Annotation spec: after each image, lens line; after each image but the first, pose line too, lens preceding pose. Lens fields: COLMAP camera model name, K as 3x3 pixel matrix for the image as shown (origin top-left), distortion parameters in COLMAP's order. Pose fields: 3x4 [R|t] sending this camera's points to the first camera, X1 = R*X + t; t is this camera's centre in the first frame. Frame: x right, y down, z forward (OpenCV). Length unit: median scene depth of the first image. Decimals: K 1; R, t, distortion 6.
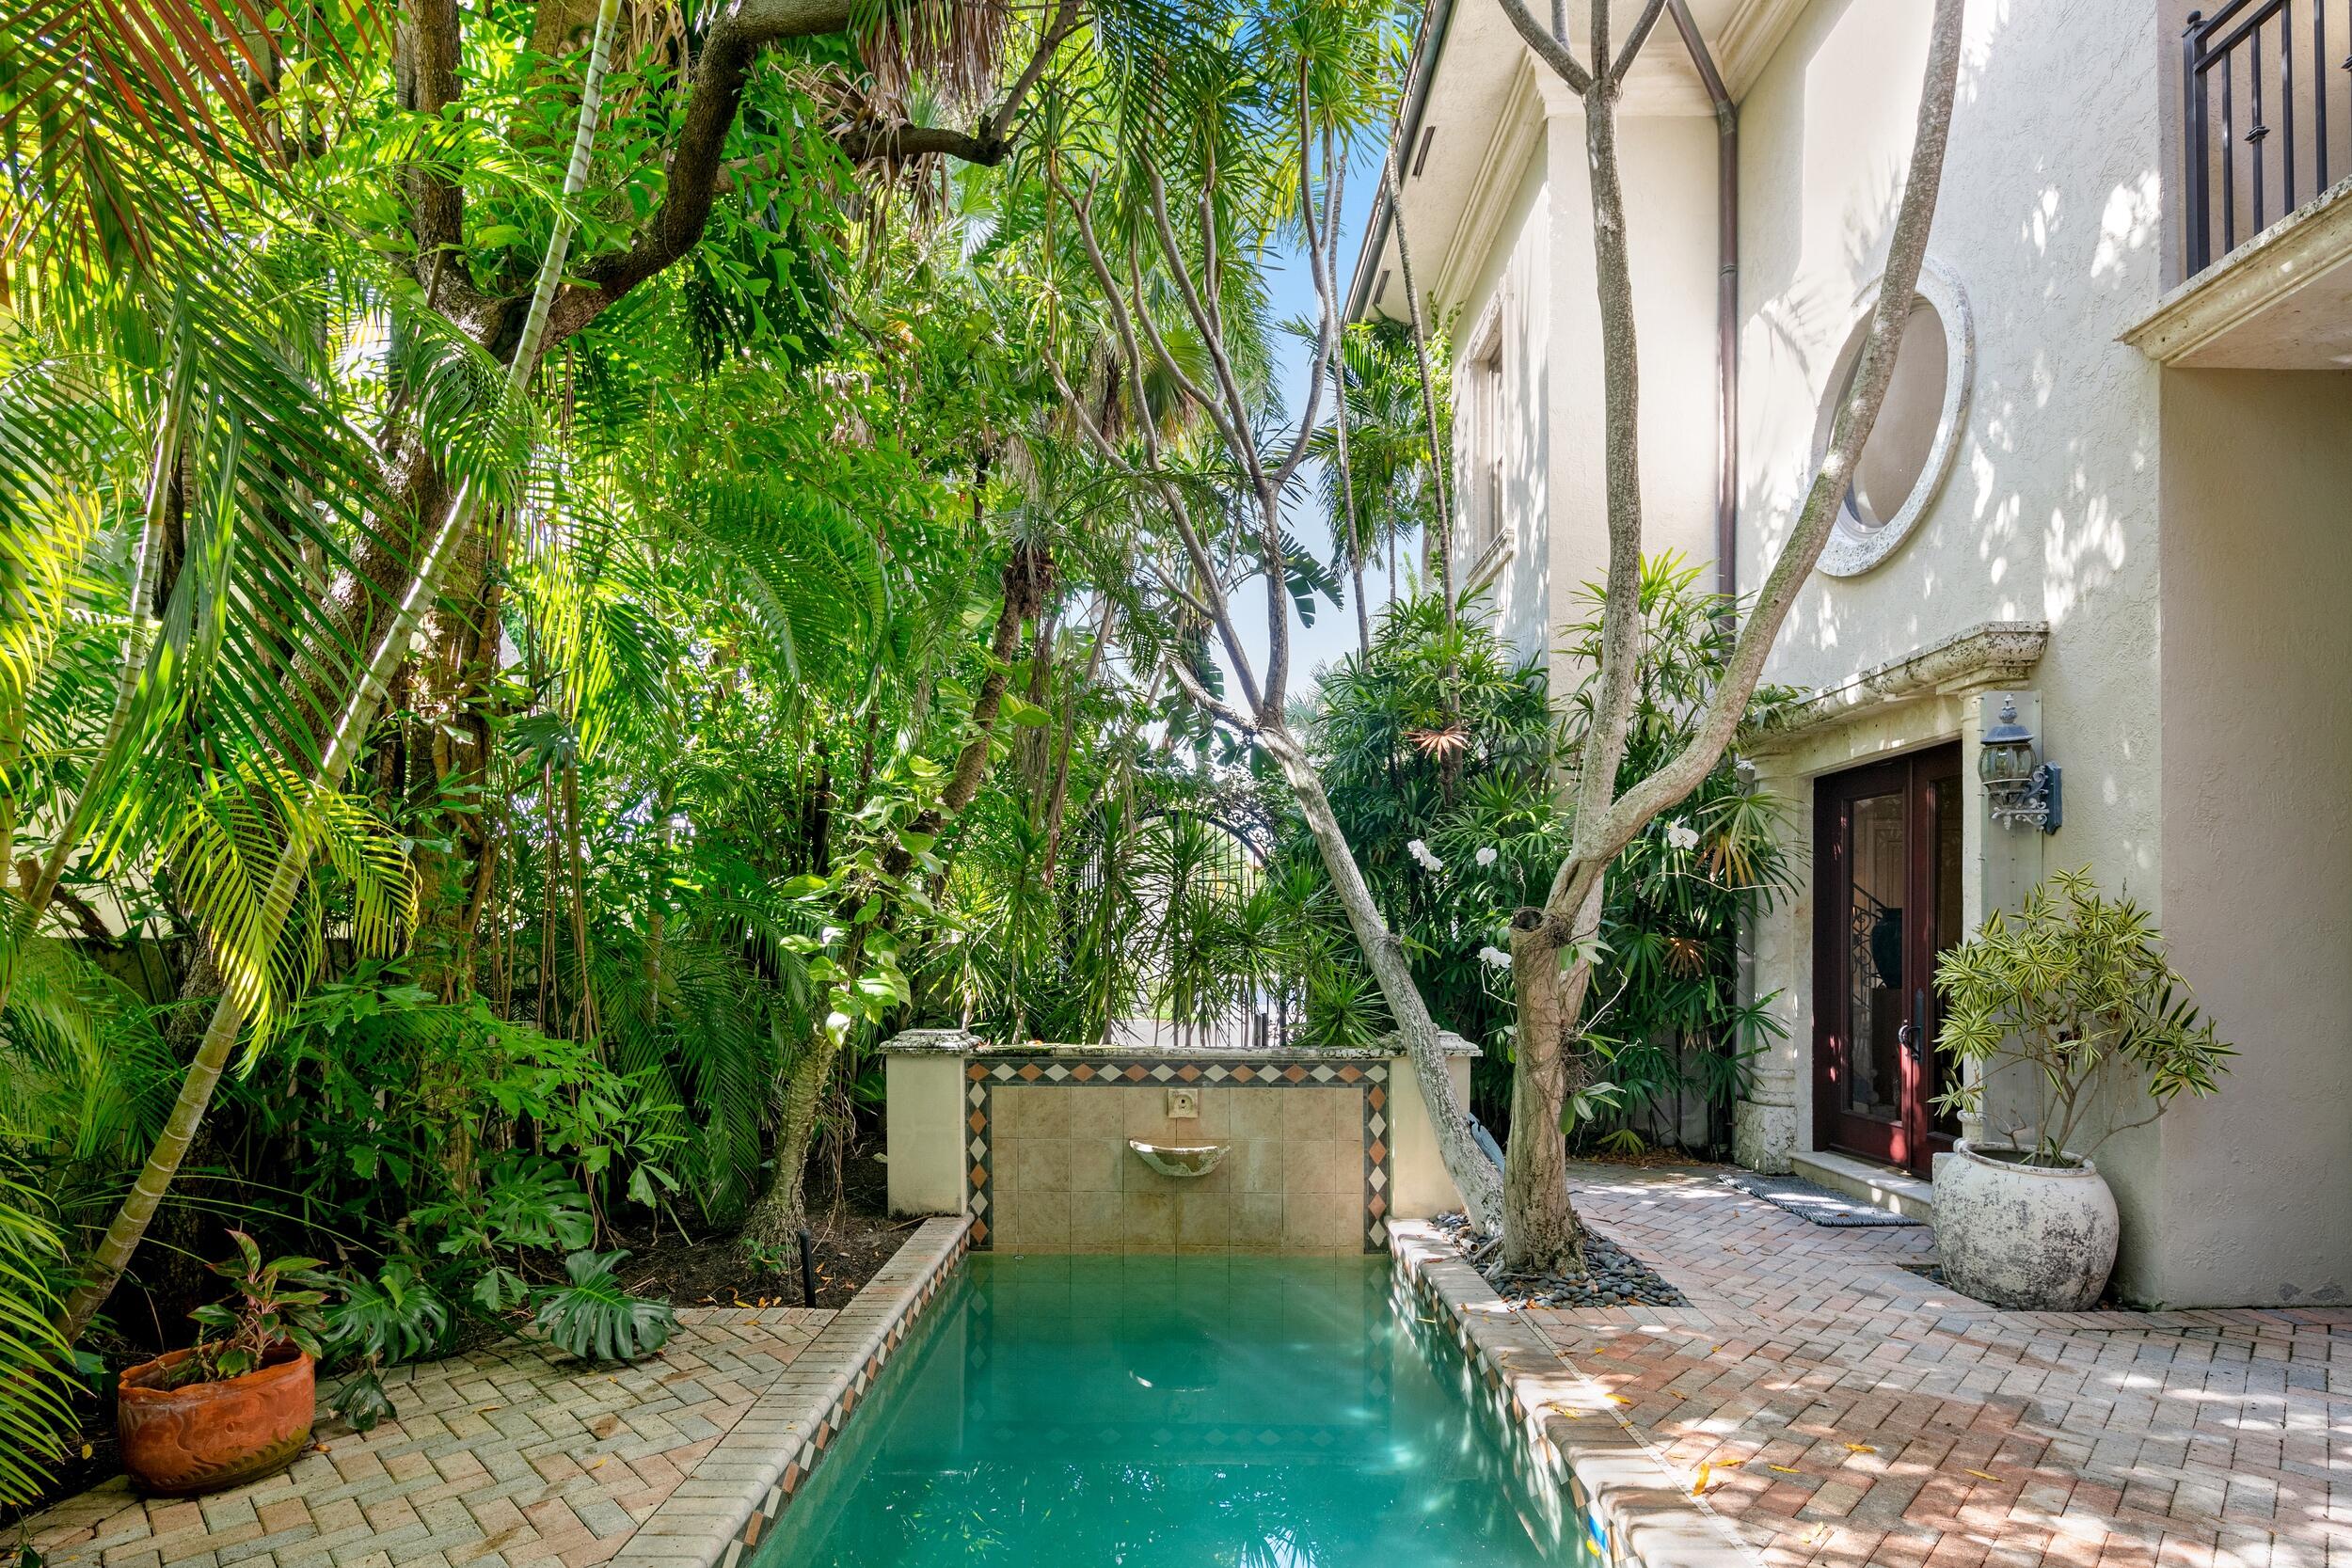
lens RADIAL K [[1147.8, 0, 1172.5], [0, 1147.8, 948.6], [0, 0, 1]] dist [0.002011, -0.001968]
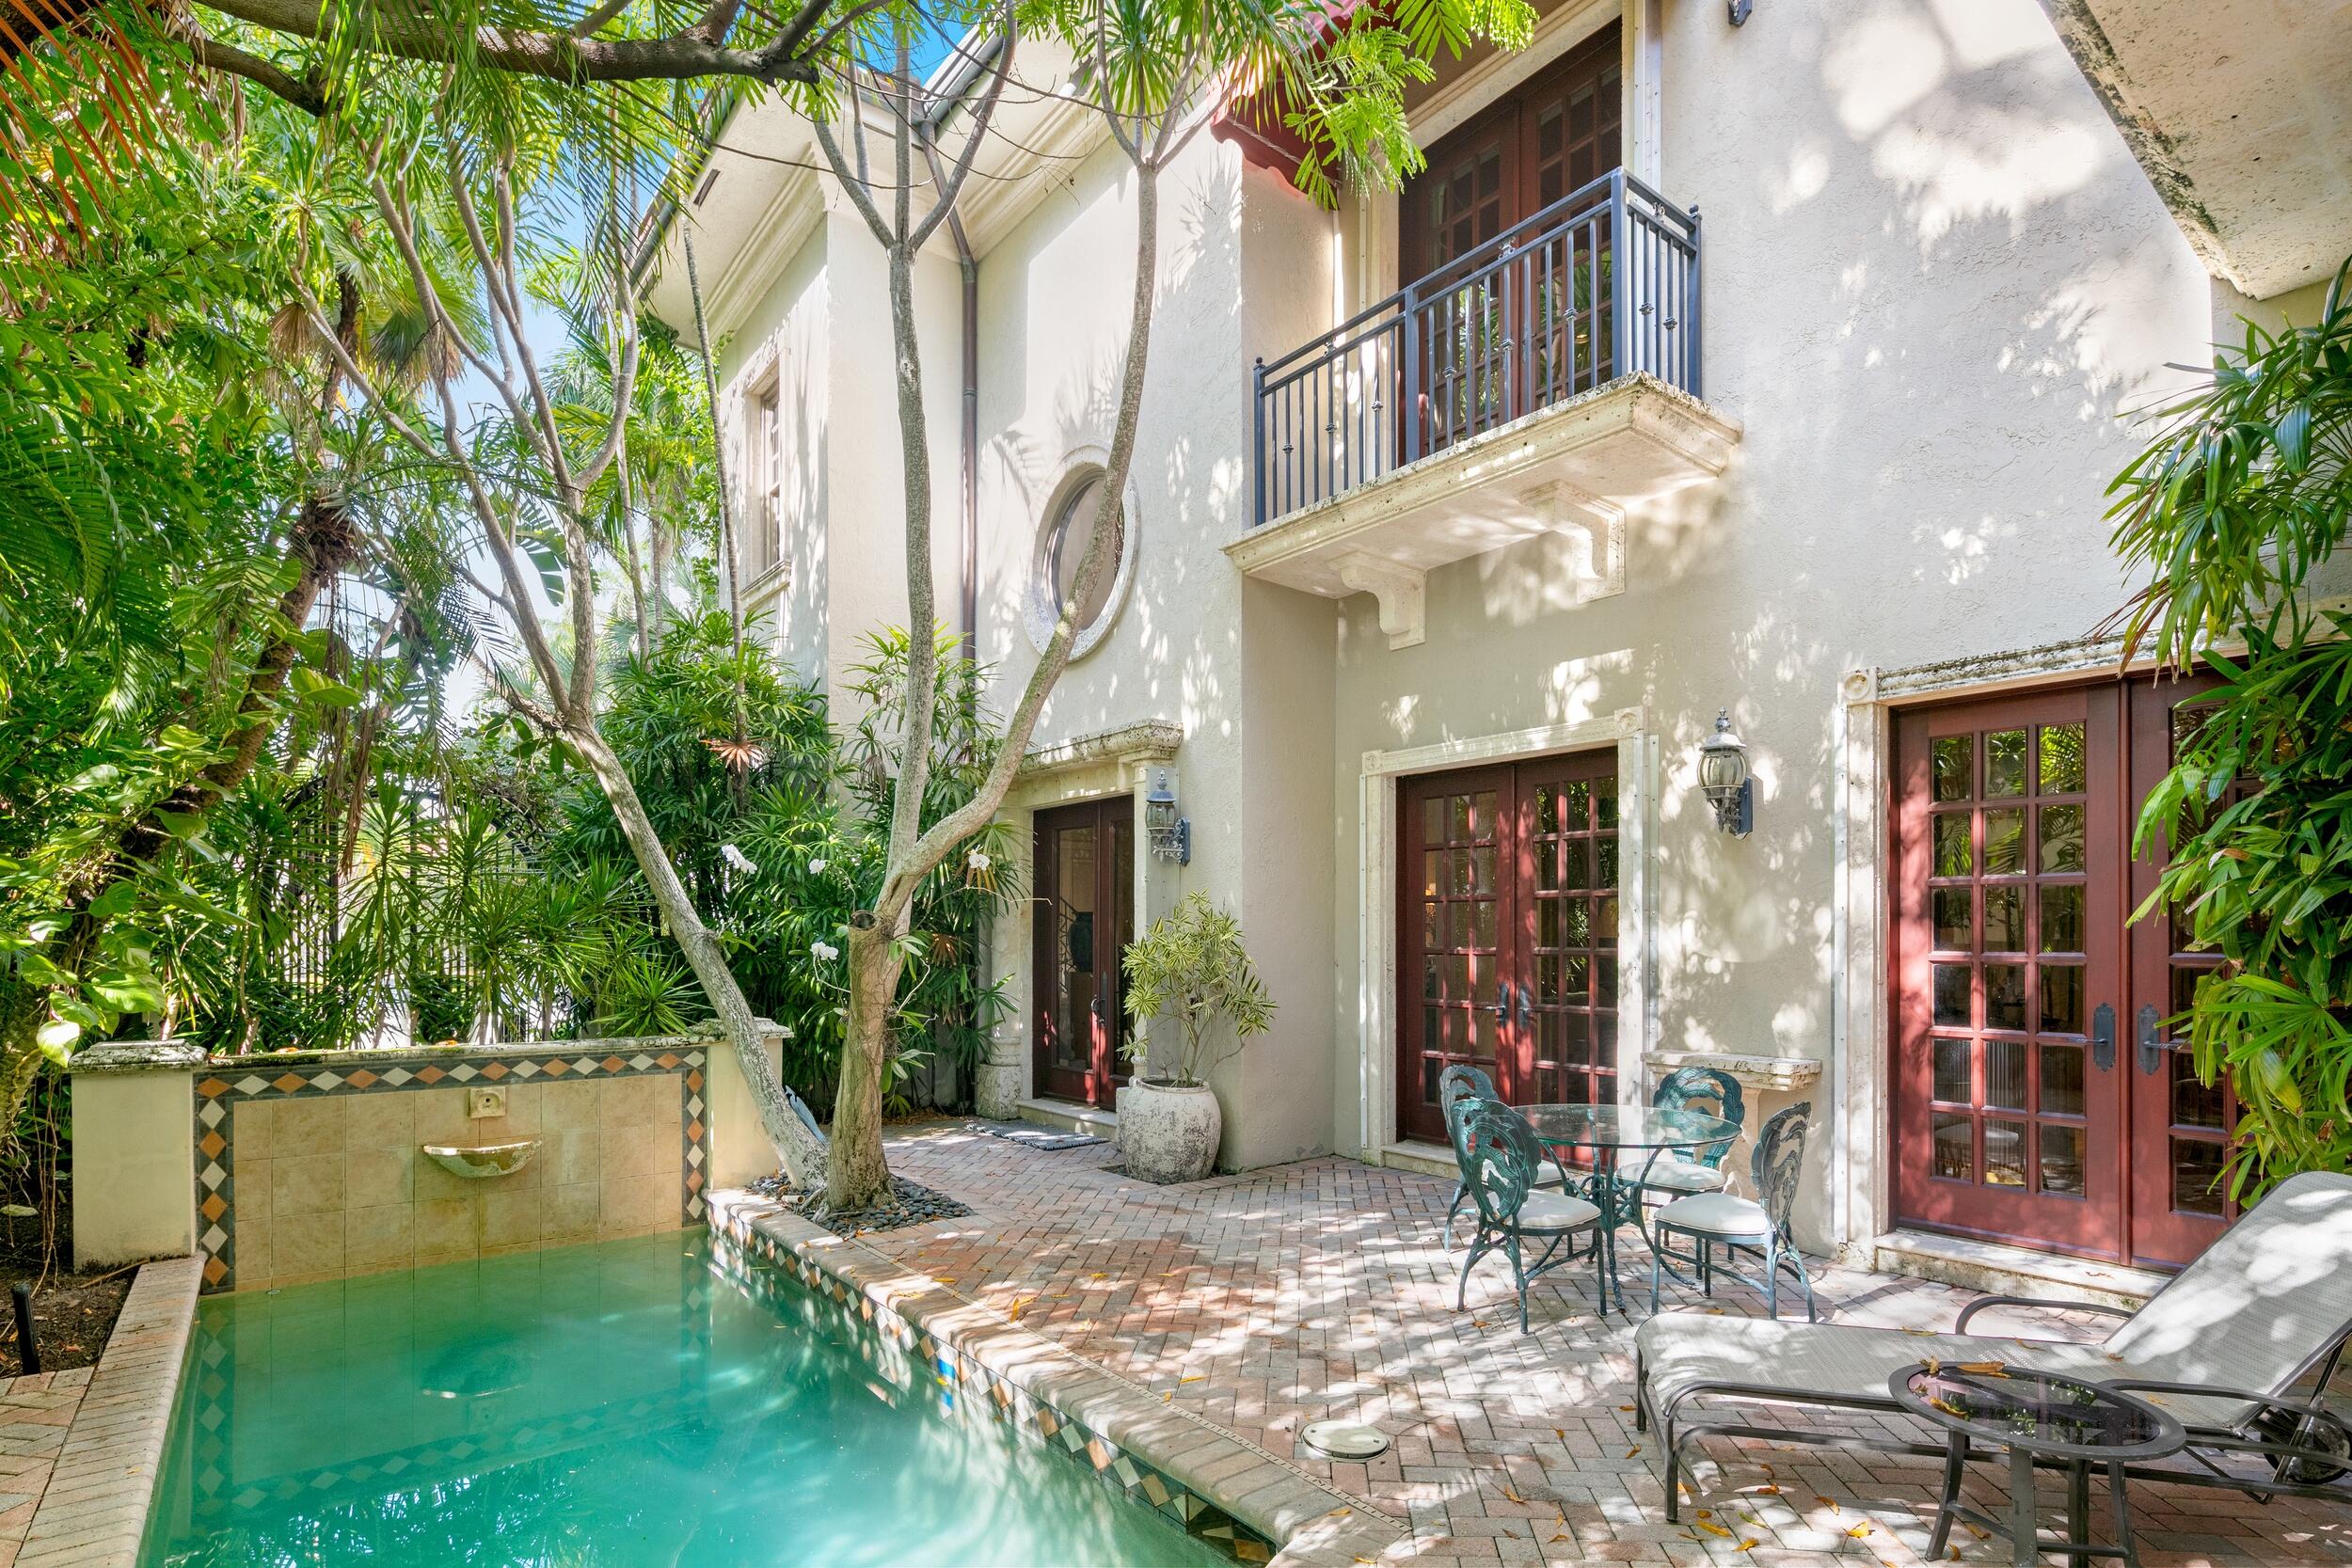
lens RADIAL K [[1147.8, 0, 1172.5], [0, 1147.8, 948.6], [0, 0, 1]] dist [0.002011, -0.001968]
pose [[0.783931, -0.005542, 0.620823, -0.144737], [0.001276, 0.999972, 0.007315, -0.002689], [-0.620847, -0.004942, 0.783916, -0.132679]]
